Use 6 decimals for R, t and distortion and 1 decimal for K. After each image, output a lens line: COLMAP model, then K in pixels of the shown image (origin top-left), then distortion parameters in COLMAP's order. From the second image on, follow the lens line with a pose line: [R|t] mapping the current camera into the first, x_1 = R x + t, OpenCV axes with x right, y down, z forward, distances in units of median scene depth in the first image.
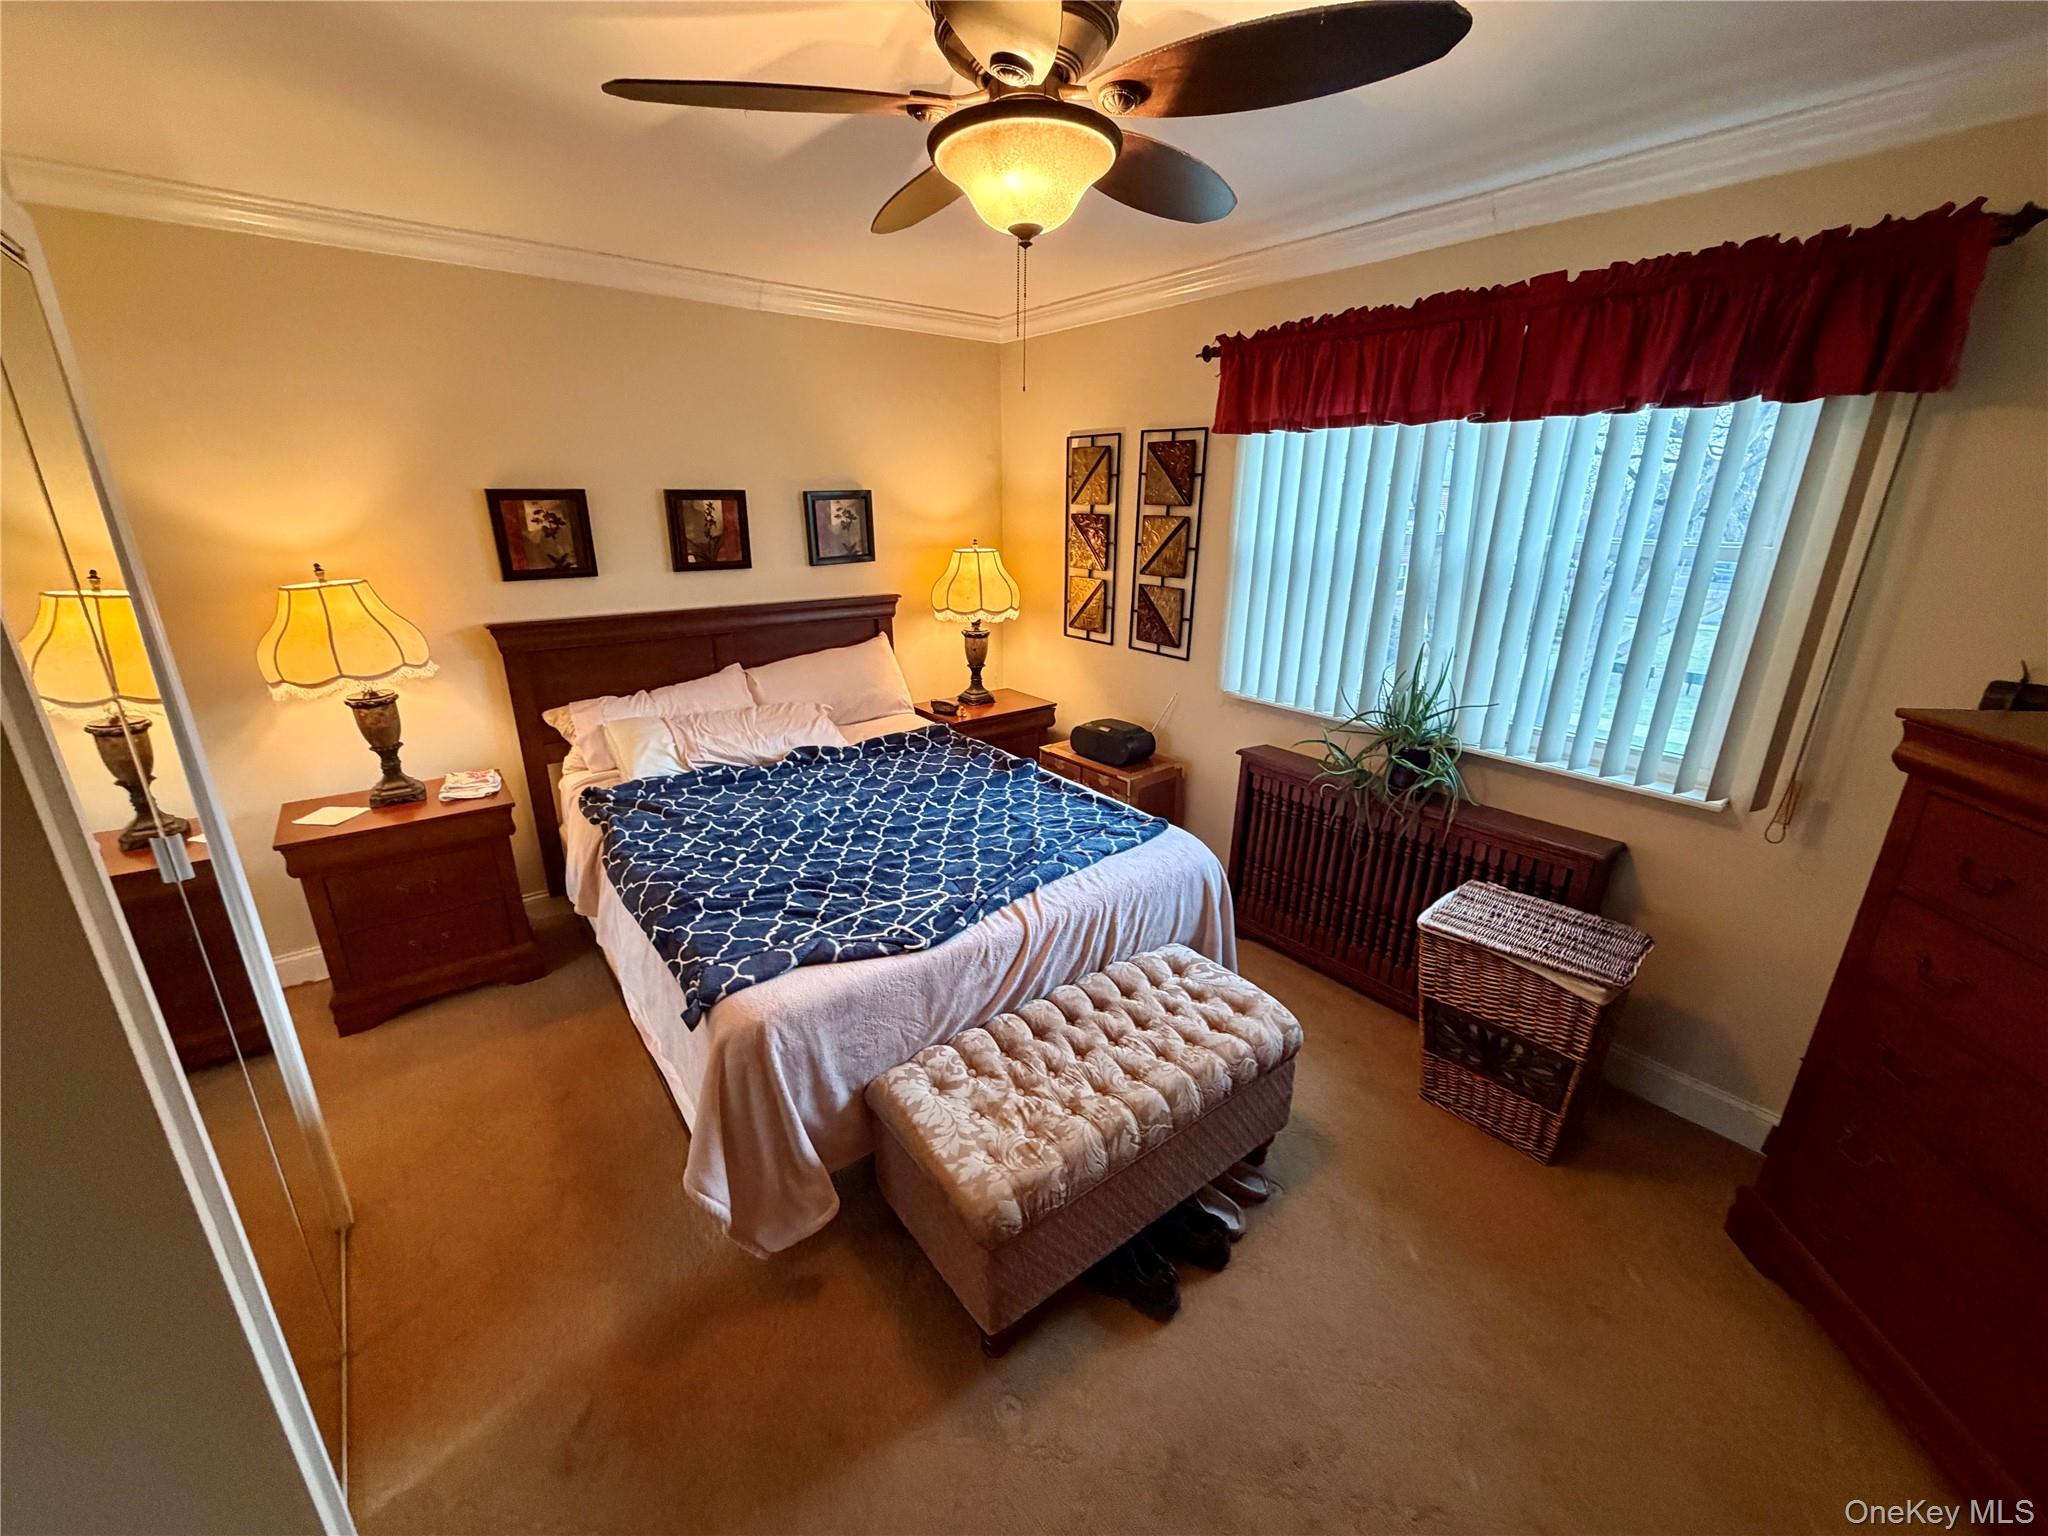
lens RADIAL K [[818.0, 0, 1013.5], [0, 818.0, 770.9], [0, 0, 1]] dist [-0.000439, 0.000079]
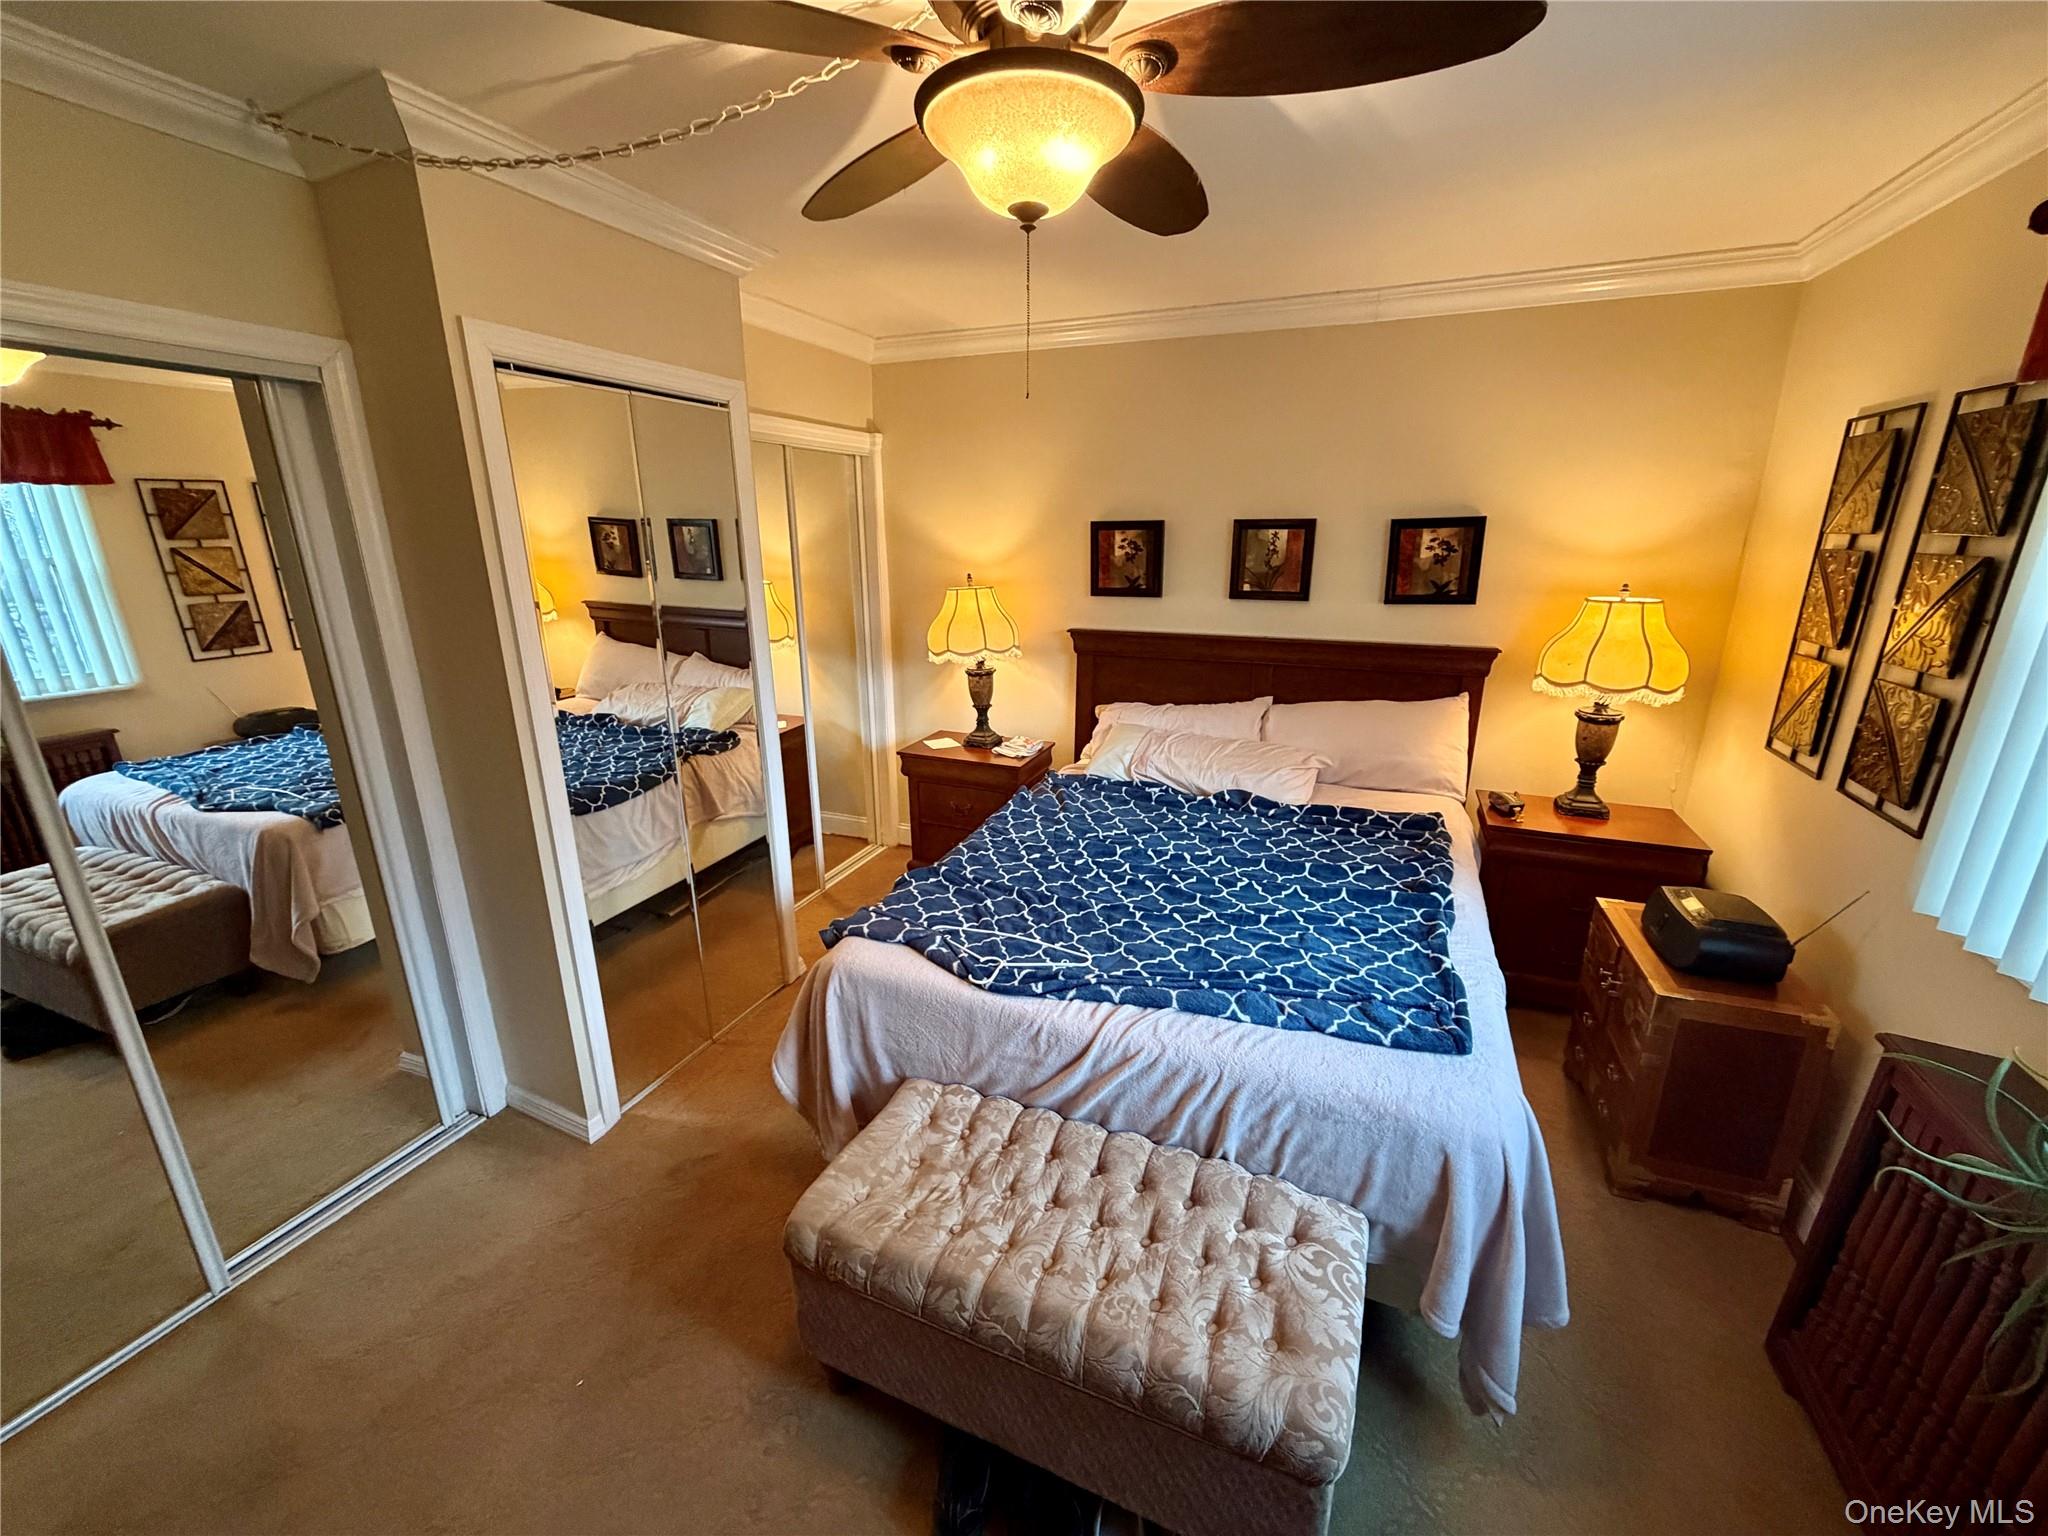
lens RADIAL K [[818.0, 0, 1014.2], [0, 818.0, 766.0], [0, 0, 1]] dist [-0.000439, 0.000079]
pose [[0.483135, 0.239962, -0.842021, 0.433272], [-0.271139, 0.955438, 0.116710, -0.103072], [0.832505, 0.171918, 0.526669, 0.312766]]
